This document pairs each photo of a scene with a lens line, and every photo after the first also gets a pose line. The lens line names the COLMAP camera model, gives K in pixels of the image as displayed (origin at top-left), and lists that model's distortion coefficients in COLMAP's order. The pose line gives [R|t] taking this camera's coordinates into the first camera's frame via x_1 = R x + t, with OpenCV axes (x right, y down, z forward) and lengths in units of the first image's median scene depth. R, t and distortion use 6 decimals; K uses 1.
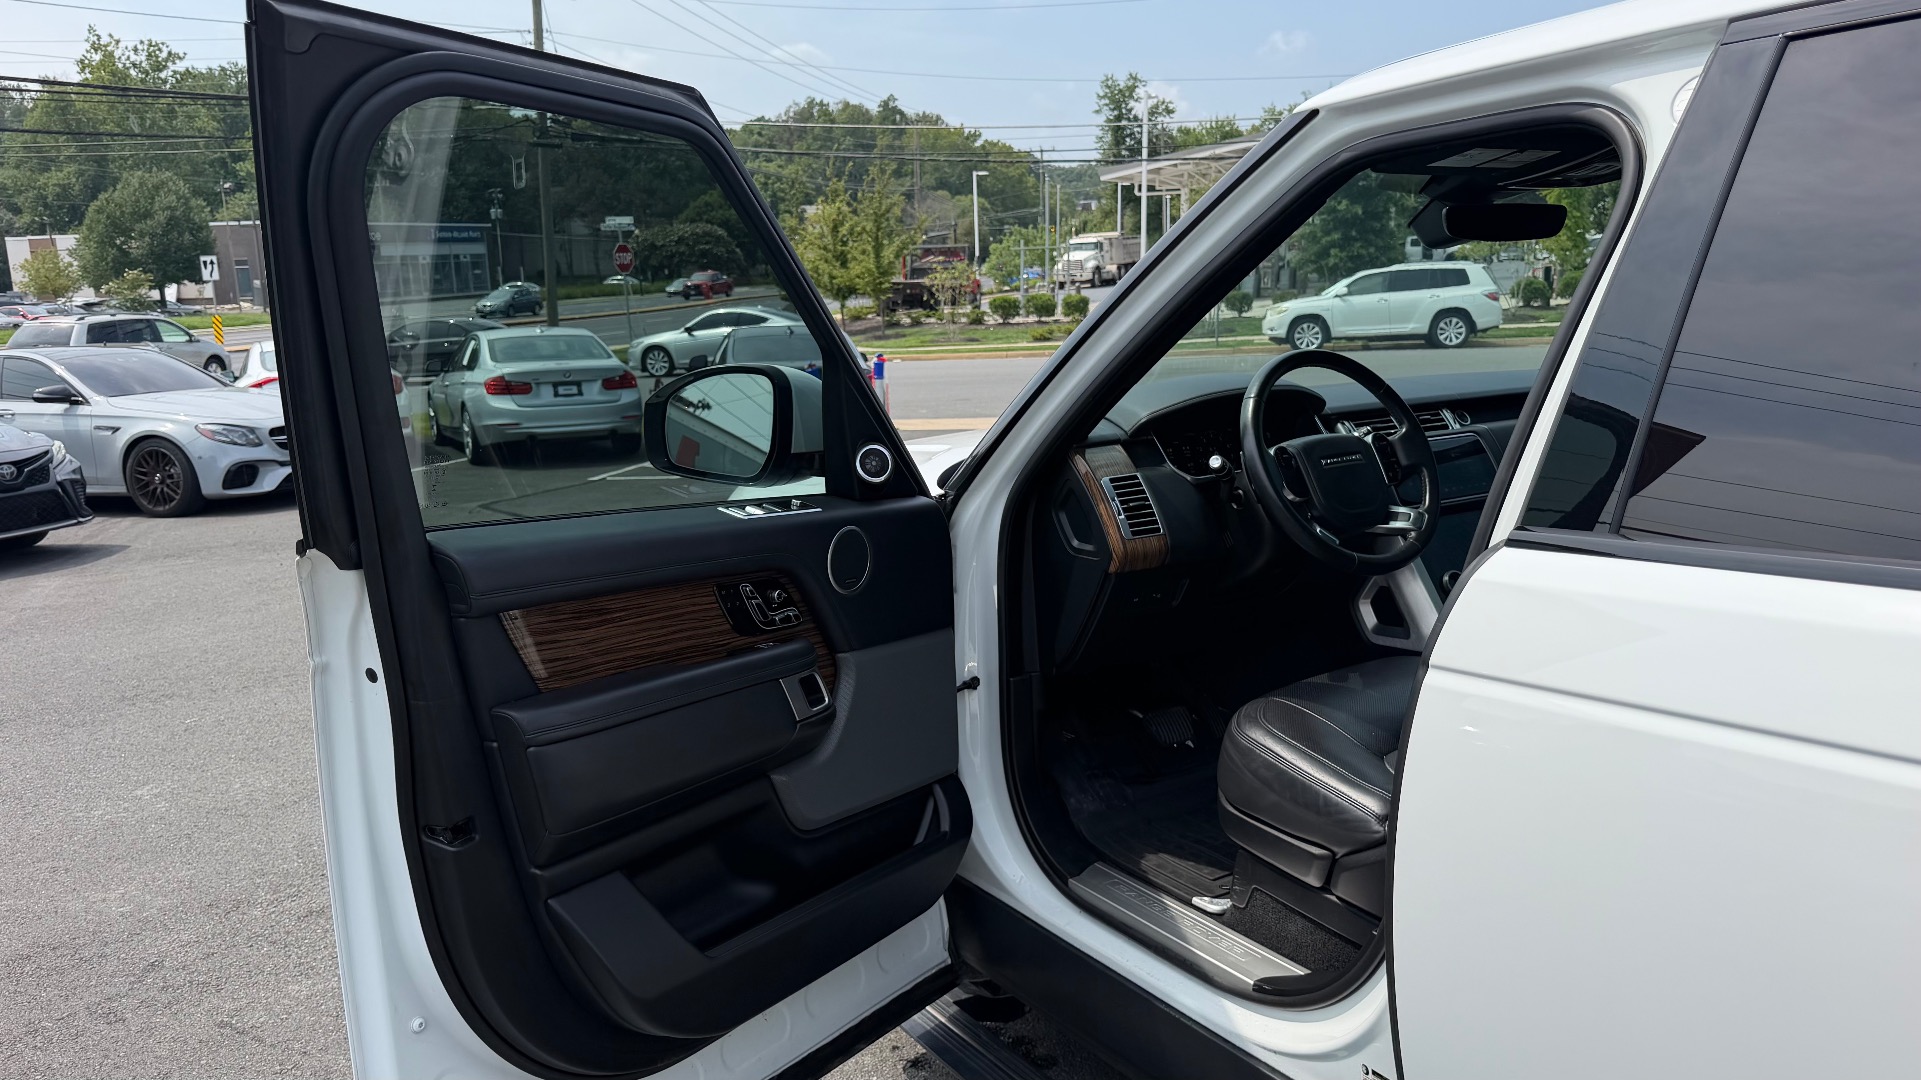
lens RADIAL K [[1367.0, 0, 955.9], [0, 1367.0, 546.5], [0, 0, 1]] dist [0.142407, -0.255818]
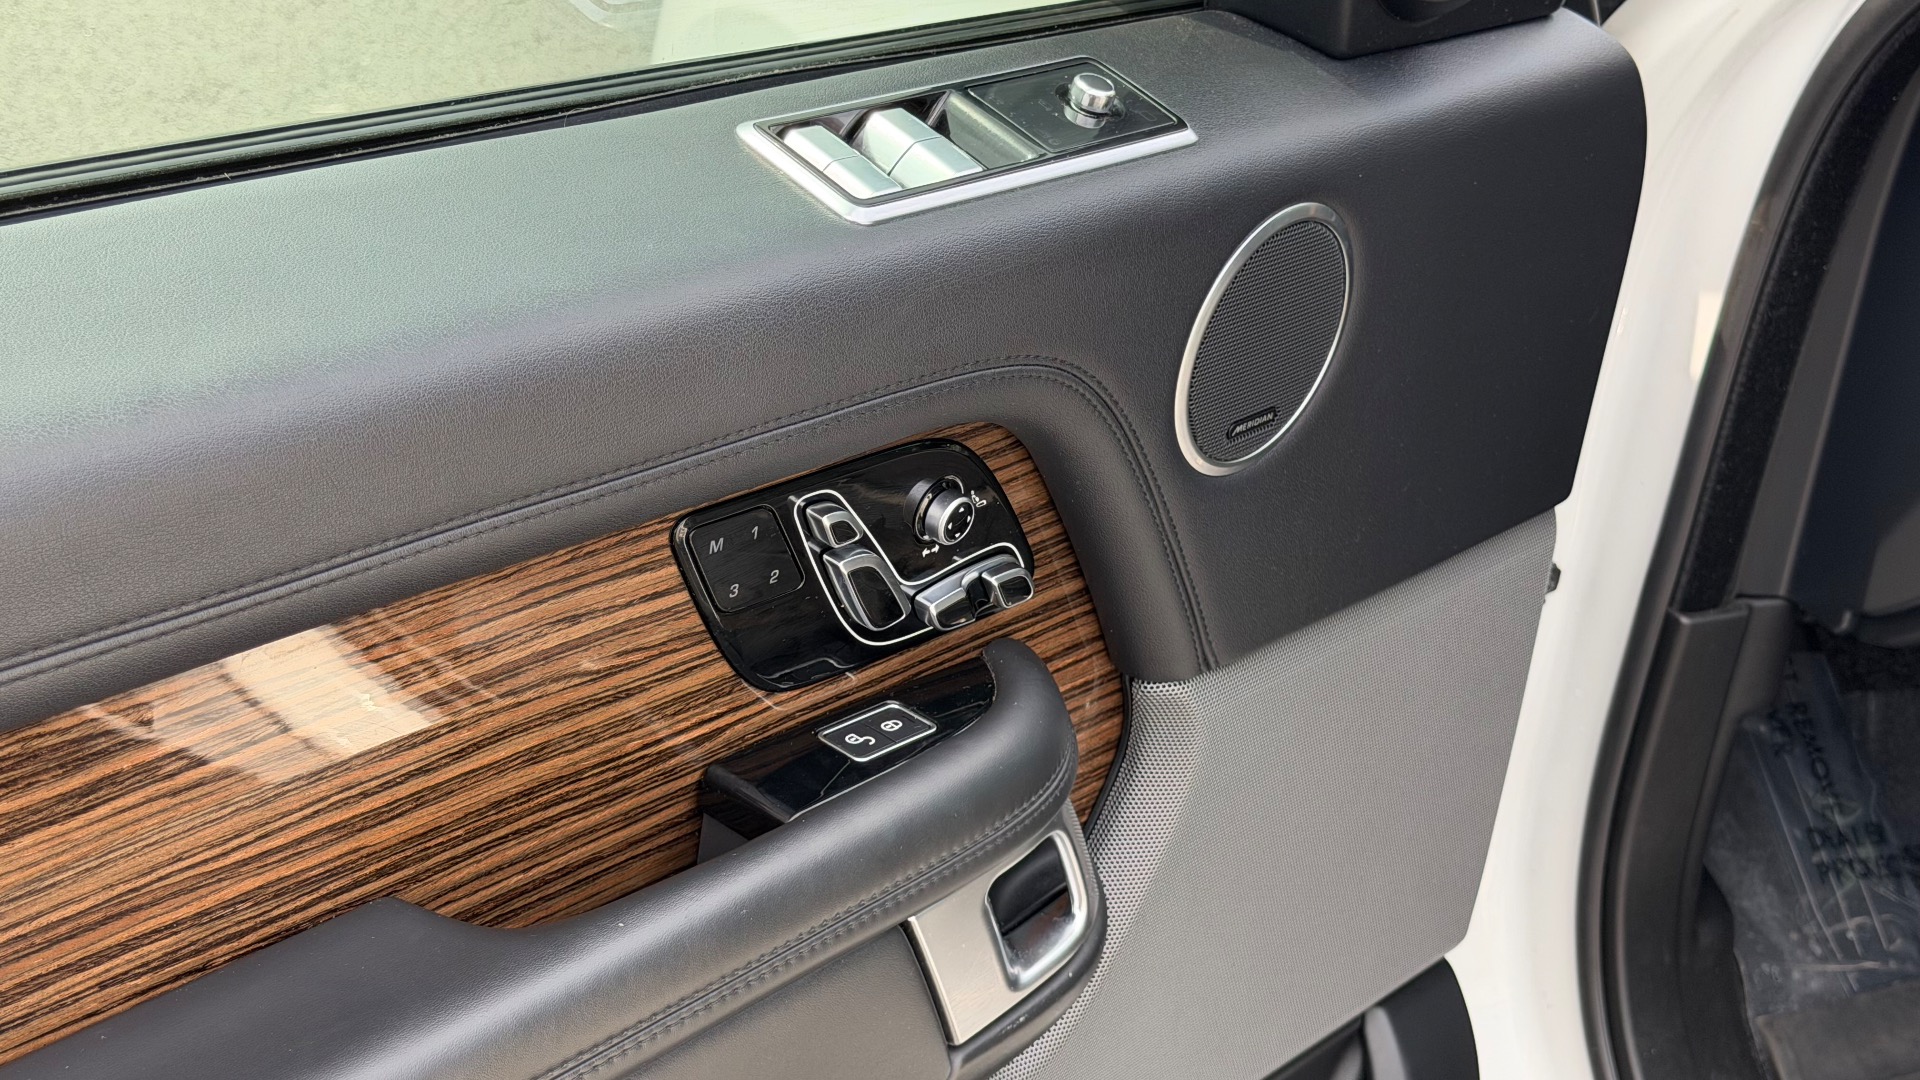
lens RADIAL K [[2713.9, 0, 961.7], [0, 2713.9, 548.3], [0, 0, 1]] dist [0.144154, -0.069826]
pose [[0.982270, 0.180857, -0.049365, -0.105030], [-0.152914, 0.925258, 0.347152, -0.117886], [0.108460, -0.333448, 0.936509, 0.573758]]
